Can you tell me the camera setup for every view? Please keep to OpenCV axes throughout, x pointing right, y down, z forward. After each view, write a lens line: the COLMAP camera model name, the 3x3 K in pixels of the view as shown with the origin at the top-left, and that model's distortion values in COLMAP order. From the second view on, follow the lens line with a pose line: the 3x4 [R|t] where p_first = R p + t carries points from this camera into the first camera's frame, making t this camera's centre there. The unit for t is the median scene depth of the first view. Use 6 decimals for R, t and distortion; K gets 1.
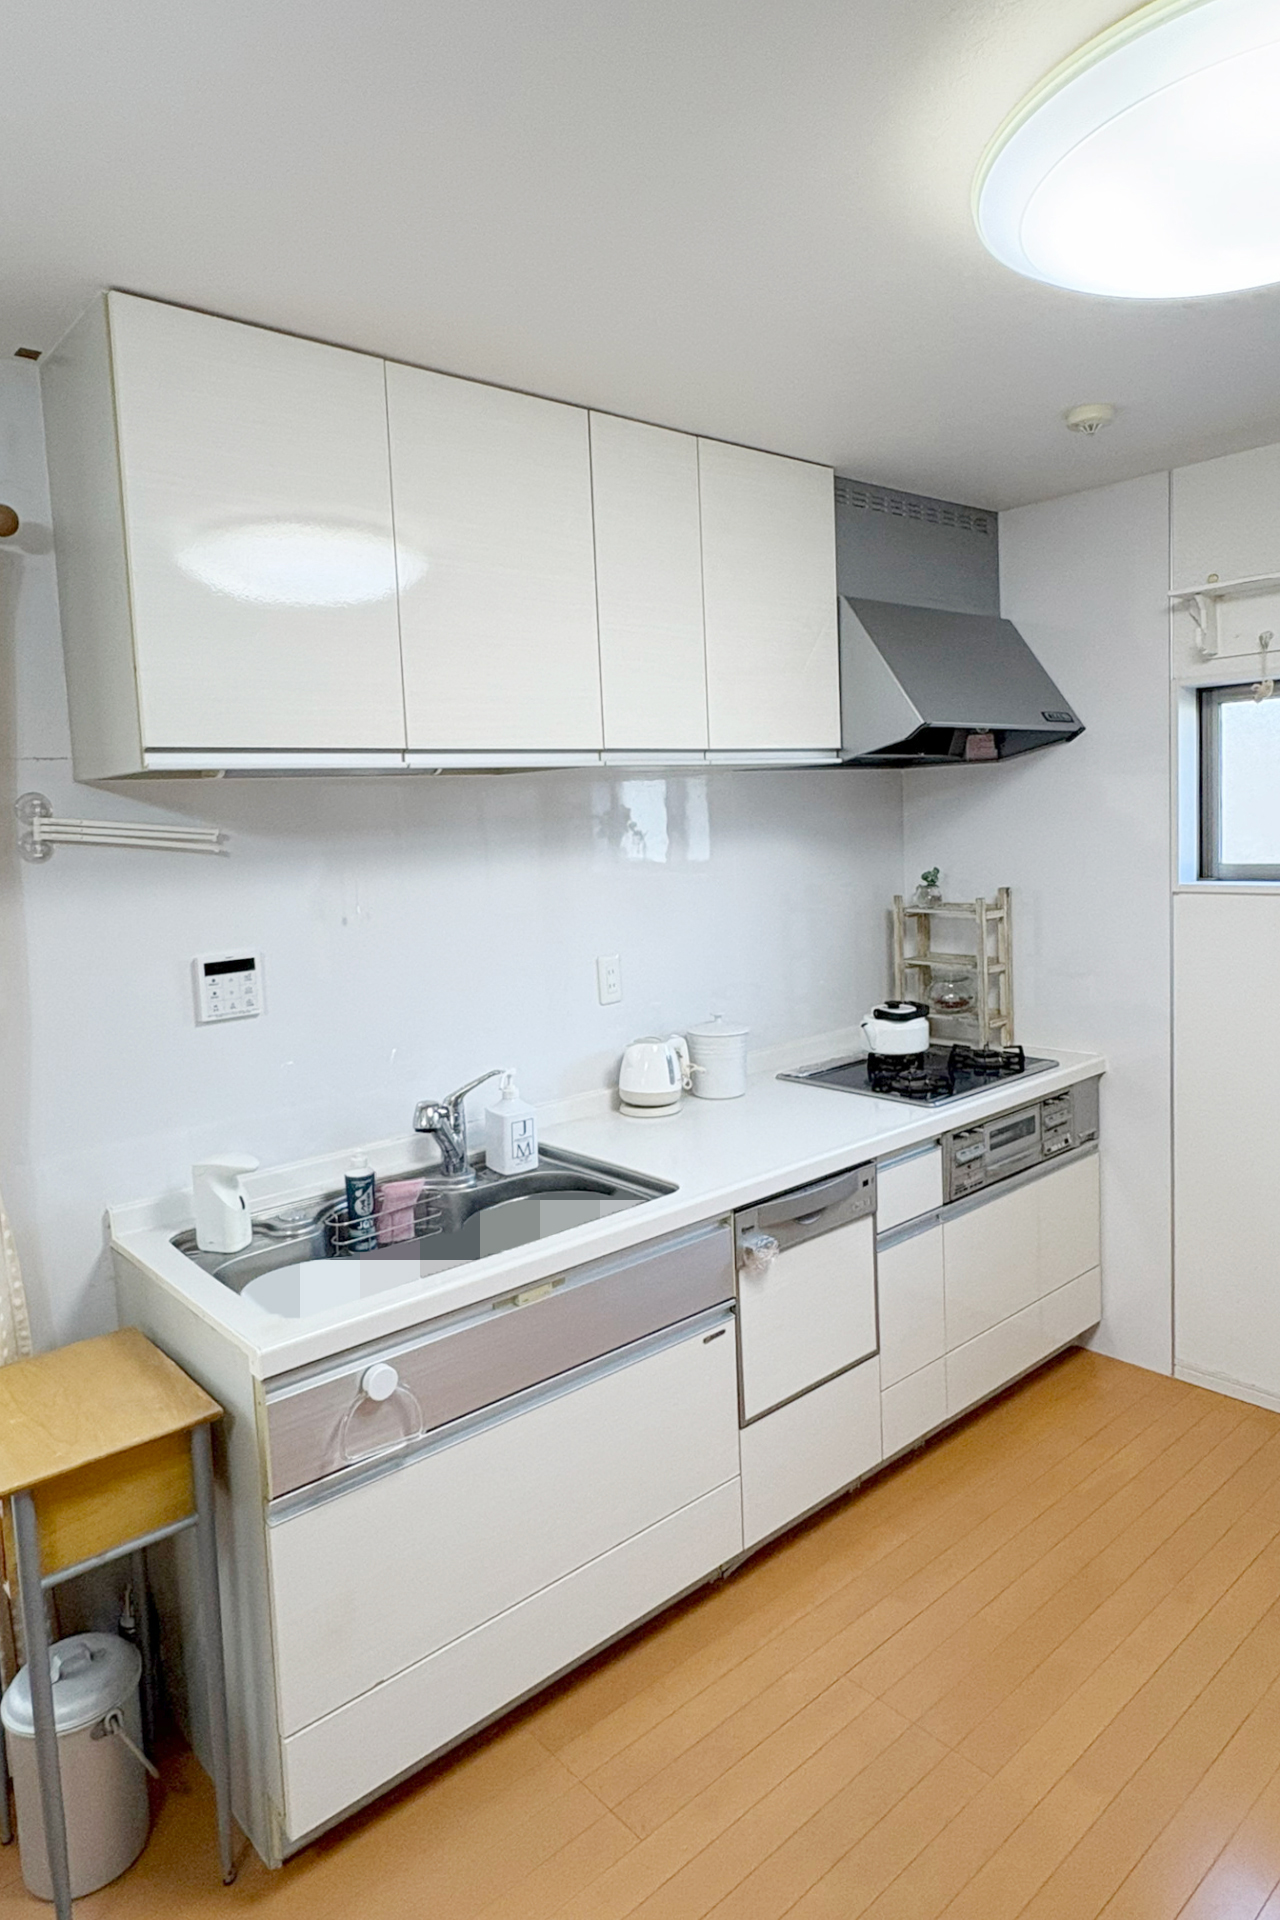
lens RADIAL K [[1148.6, 0, 635.7], [0, 1148.6, 902.9], [0, 0, 1]] dist [0.000172, -0.000659]
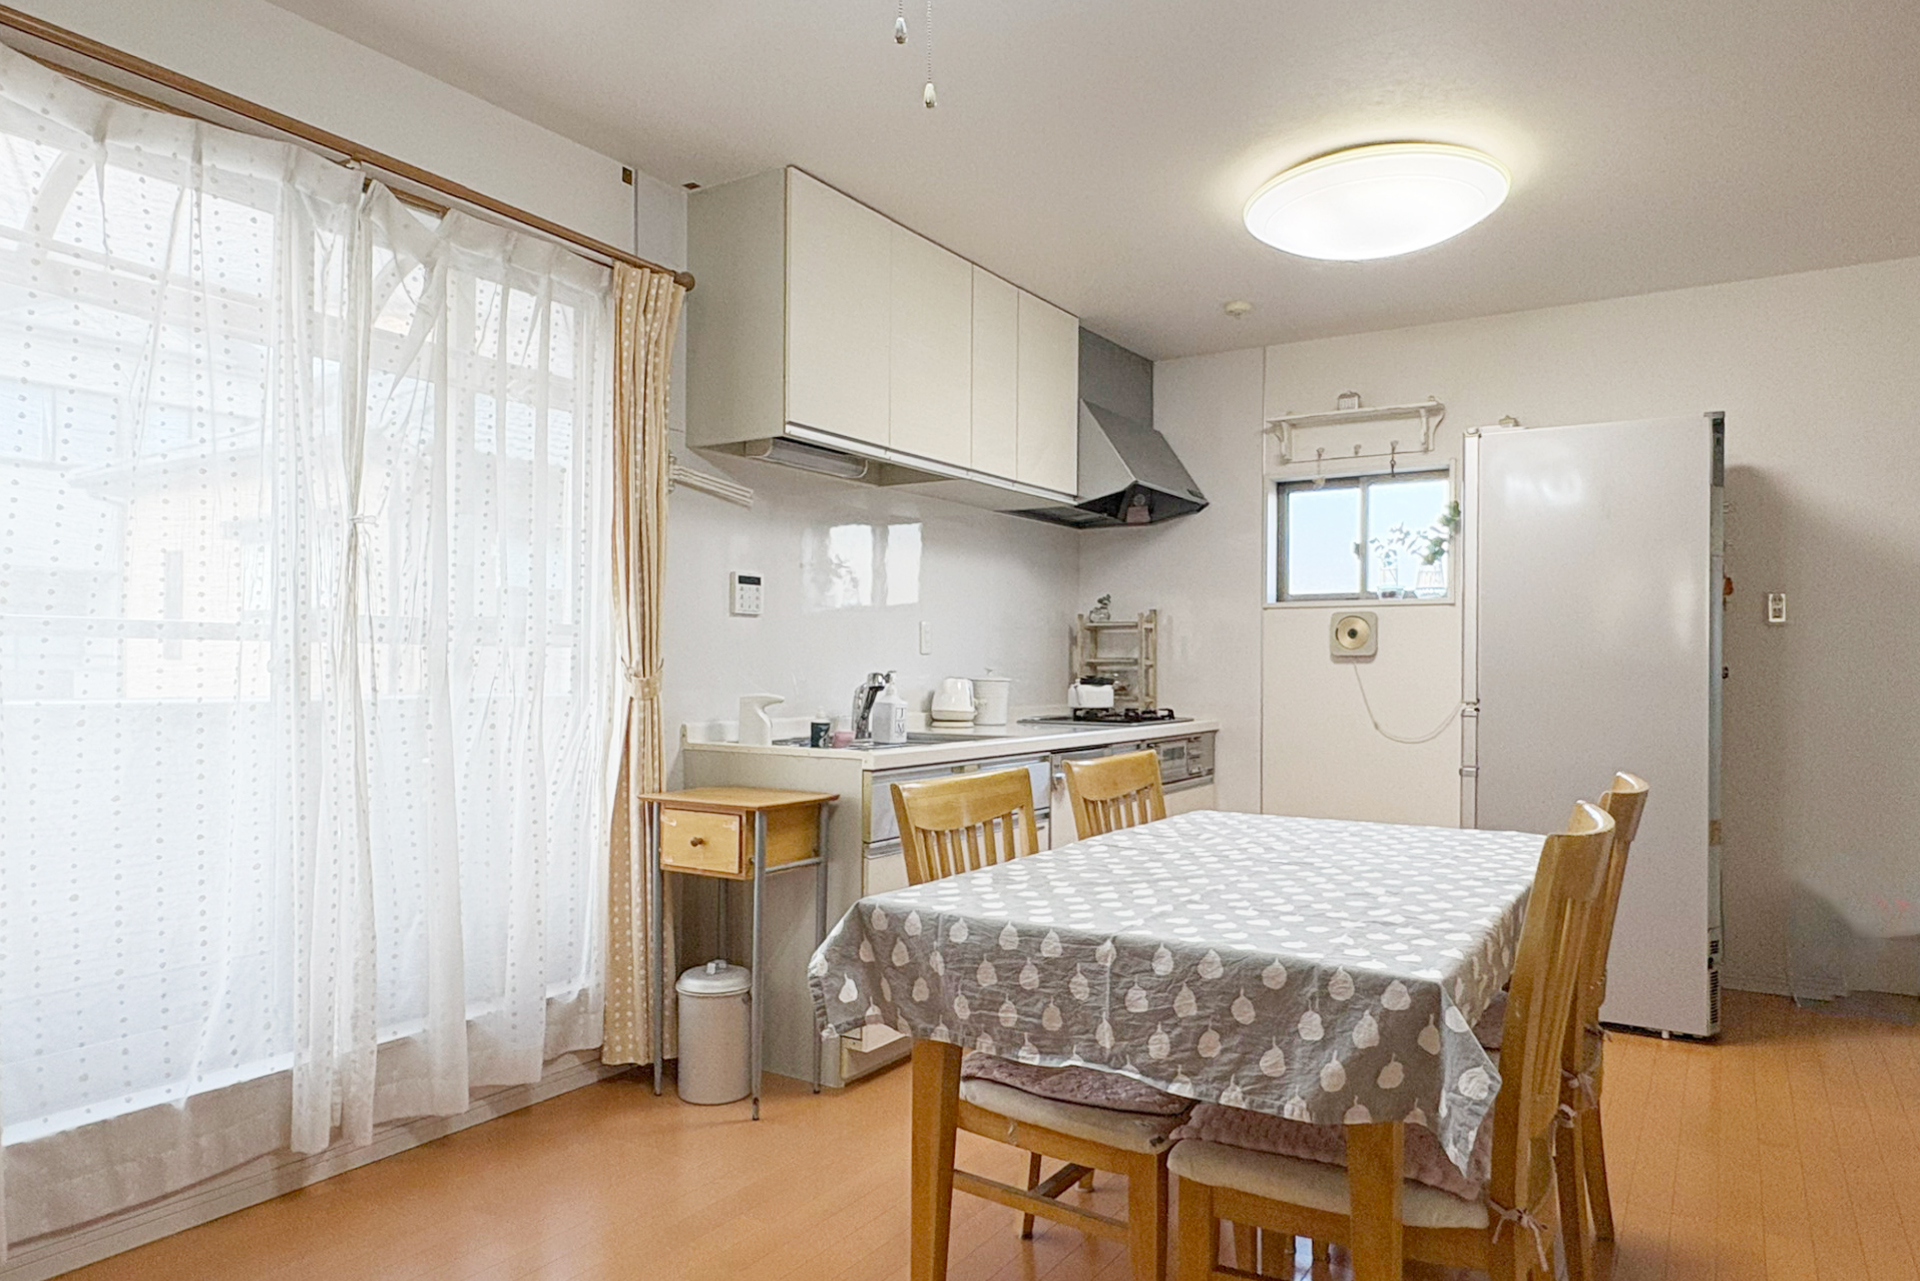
lens RADIAL K [[1148.6, 0, 960.0], [0, 1148.6, 640.5], [0, 0, 1]] dist [0.000172, -0.000659]
pose [[0.962043, 0.051738, 0.267947, -0.432264], [-0.026683, 0.994993, -0.096321, 0.243146], [-0.271589, 0.085516, 0.958607, -0.480272]]
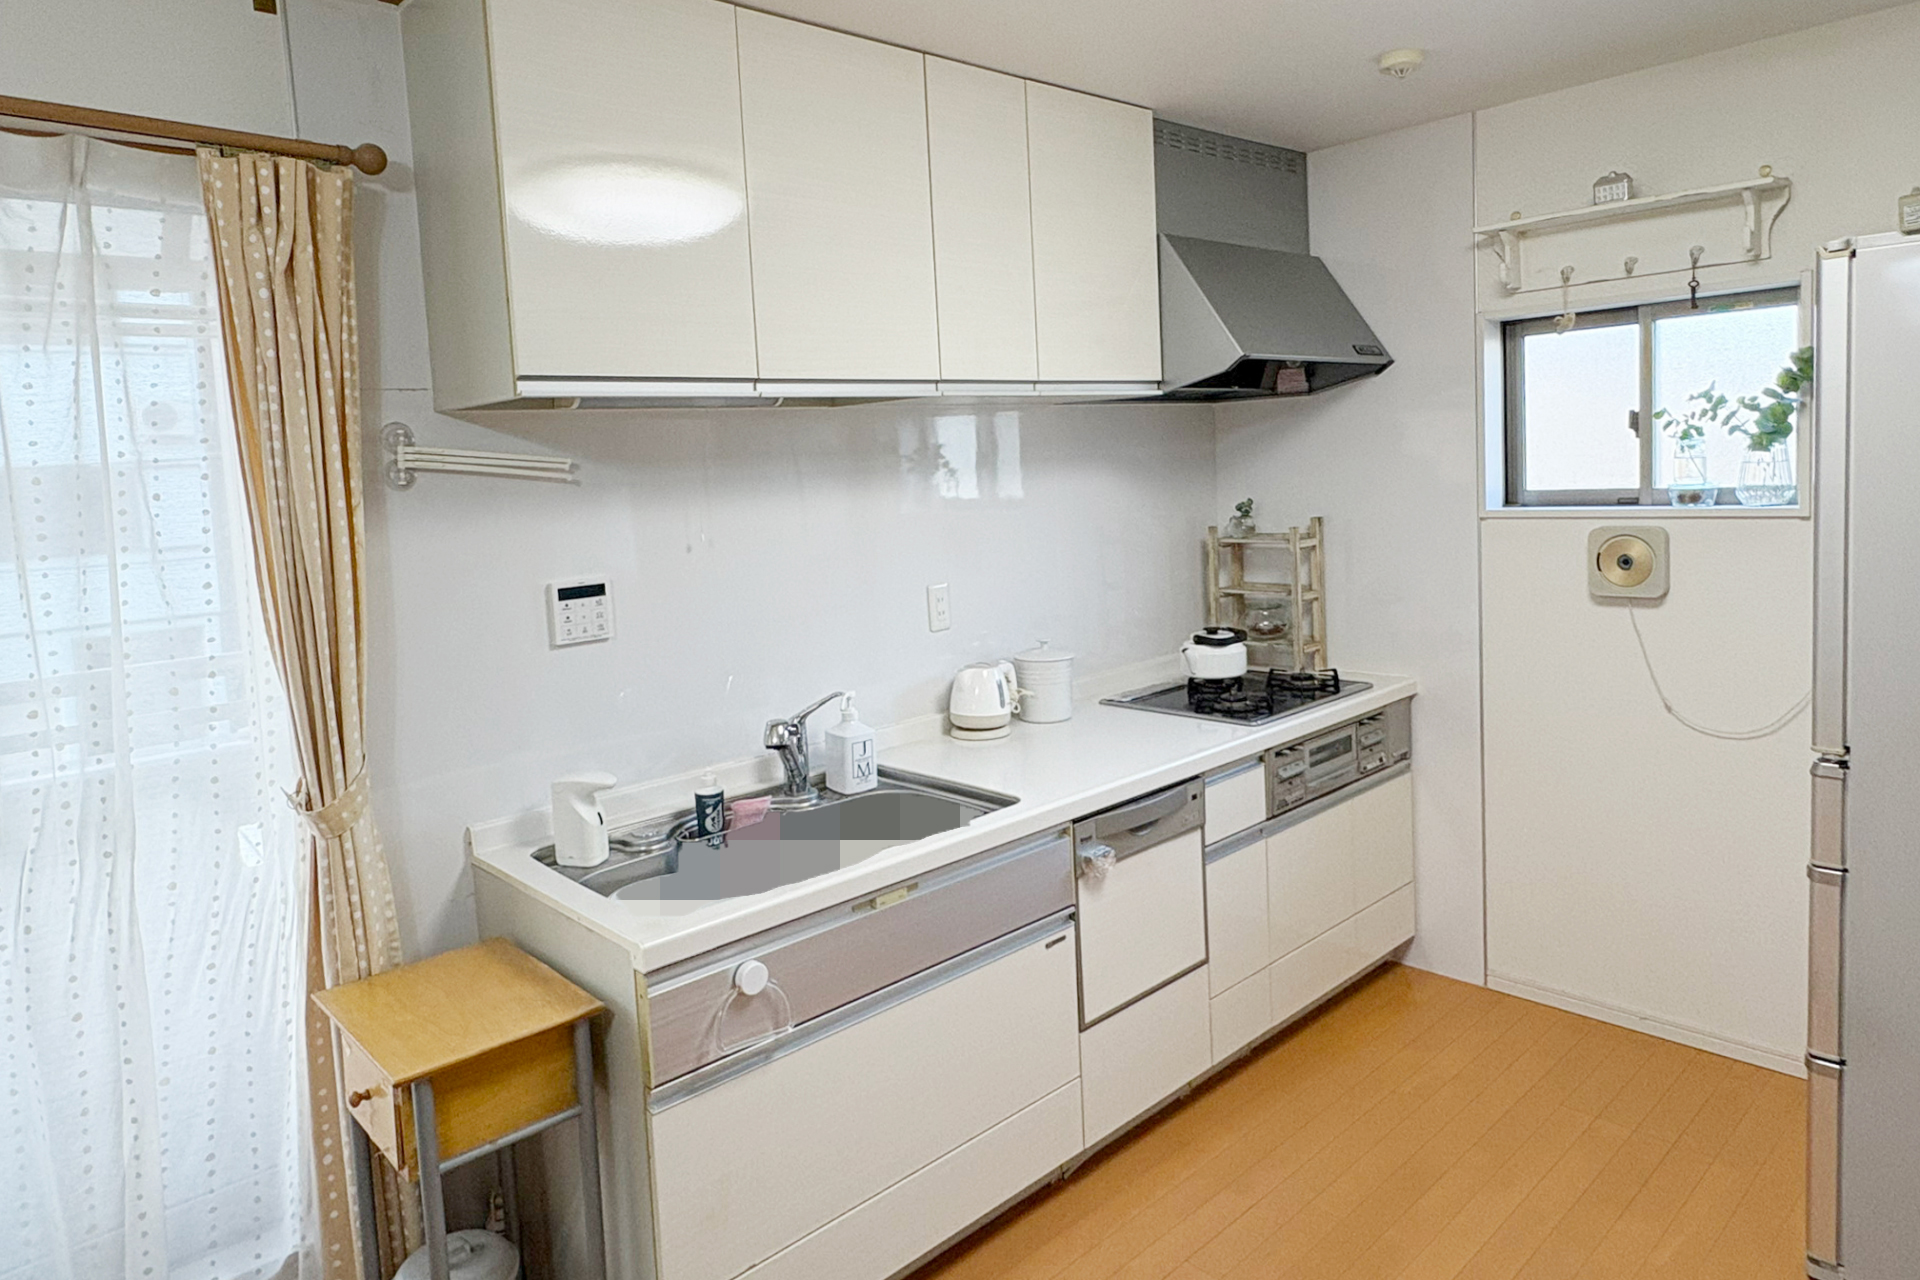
lens RADIAL K [[1164.2, 0, 955.3], [0, 1164.2, 542.4], [0, 0, 1]] dist [-0.001023, 0.000877]
pose [[0.999655, -0.008359, 0.024888, -0.039550], [0.008520, 0.999943, -0.006397, 0.018355], [-0.024833, 0.006607, 0.999670, -0.046737]]
